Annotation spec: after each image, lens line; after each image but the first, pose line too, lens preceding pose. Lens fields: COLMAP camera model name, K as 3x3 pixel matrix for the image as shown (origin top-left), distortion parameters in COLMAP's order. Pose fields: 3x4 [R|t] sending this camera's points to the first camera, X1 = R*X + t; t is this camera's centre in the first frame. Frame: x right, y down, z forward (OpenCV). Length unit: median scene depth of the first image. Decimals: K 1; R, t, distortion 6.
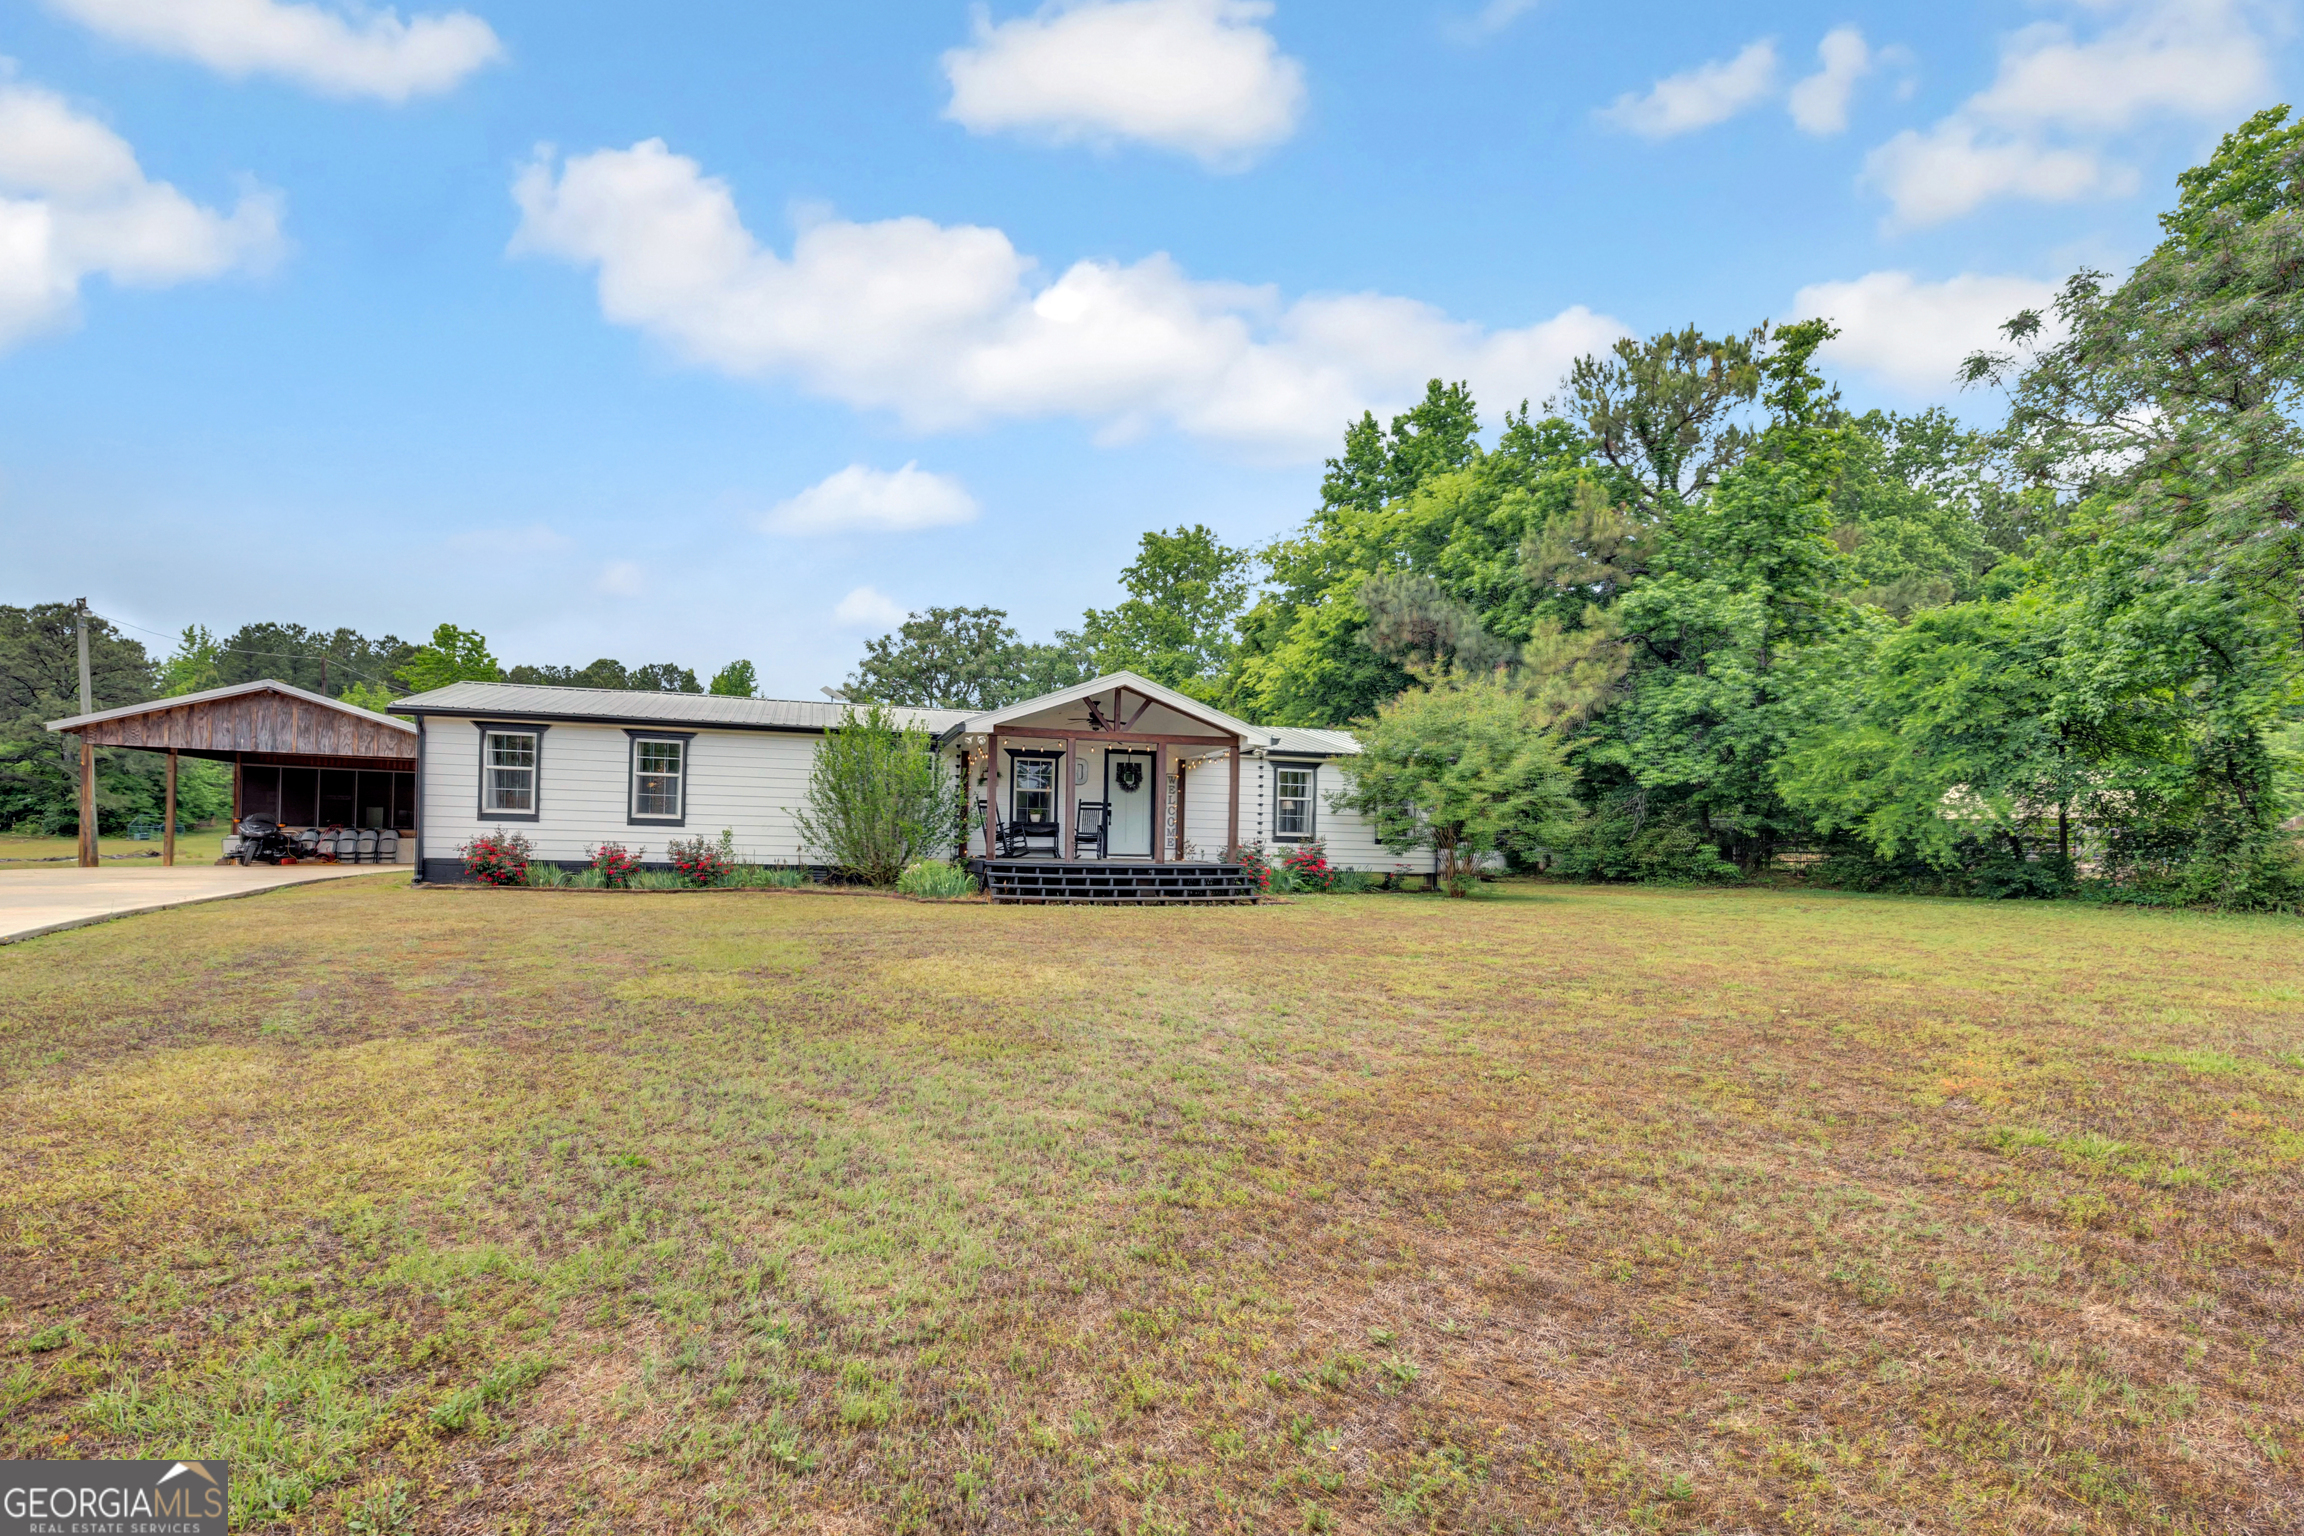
lens RADIAL K [[1102.7, 0, 1153.0], [0, 1102.7, 829.9], [0, 0, 1]] dist [-0.003521, -0.000240]
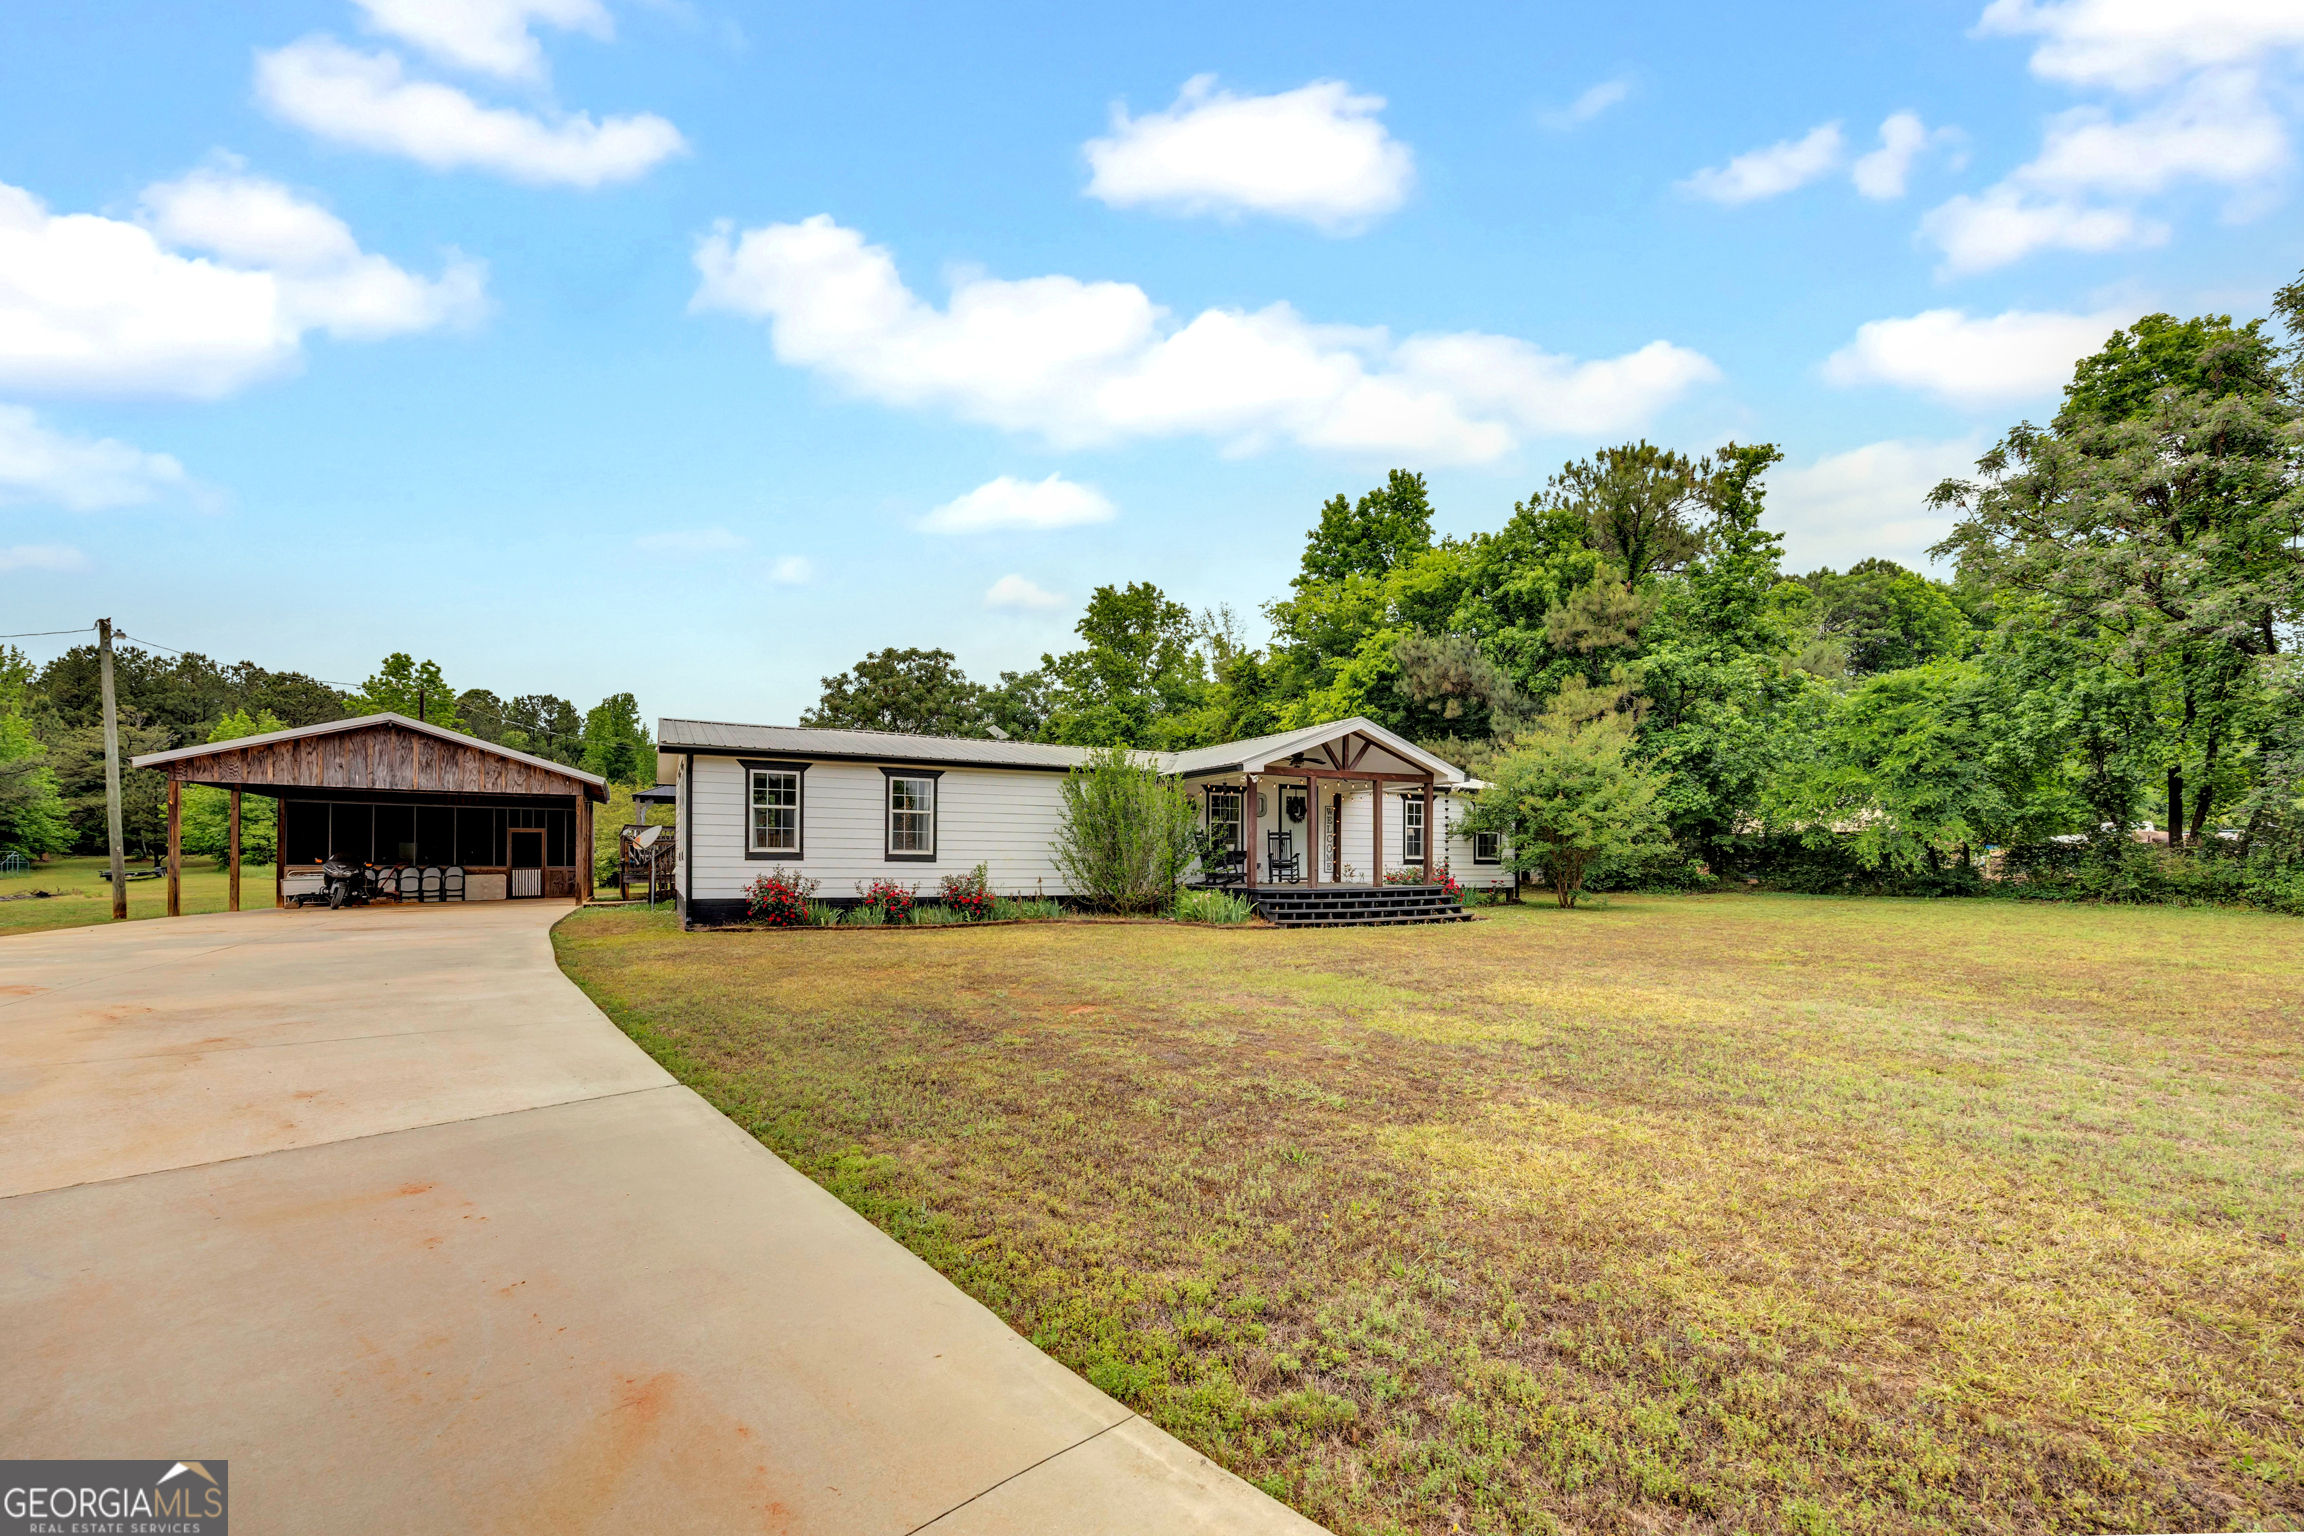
lens RADIAL K [[979.9, 0, 1144.4], [0, 979.9, 795.5], [0, 0, 1]] dist [0.001149, 0.000275]
pose [[0.982190, -0.004805, 0.187829, -0.353780], [0.014678, 0.998580, -0.051204, -0.013239], [-0.187316, 0.053049, 0.980866, 0.046763]]
